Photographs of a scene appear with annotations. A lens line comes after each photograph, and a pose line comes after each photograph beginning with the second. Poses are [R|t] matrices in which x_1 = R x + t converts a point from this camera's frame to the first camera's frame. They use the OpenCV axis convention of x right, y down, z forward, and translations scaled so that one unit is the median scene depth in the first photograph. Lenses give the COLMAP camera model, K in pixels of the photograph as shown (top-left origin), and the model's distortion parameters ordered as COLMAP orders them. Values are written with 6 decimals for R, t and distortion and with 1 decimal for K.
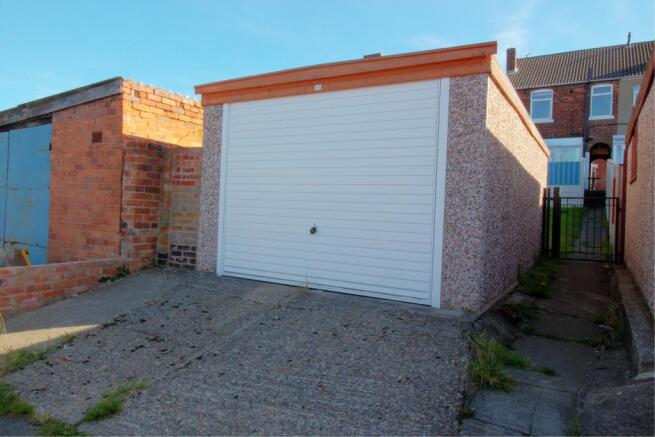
lens RADIAL K [[449.6, 0, 325.5], [0, 449.6, 217.0], [0, 0, 1]] dist [0.001210, -0.001980]
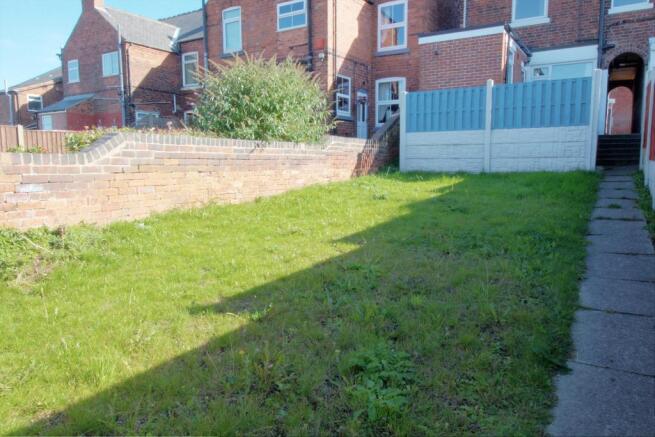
lens RADIAL K [[449.6, 0, 329.4], [0, 449.6, 218.7], [0, 0, 1]] dist [0.001210, -0.001980]
pose [[0.999417, -0.032607, -0.010119, 0.218049], [0.033523, 0.993368, 0.109981, -0.025956], [0.006466, -0.110256, 0.993882, 0.384065]]
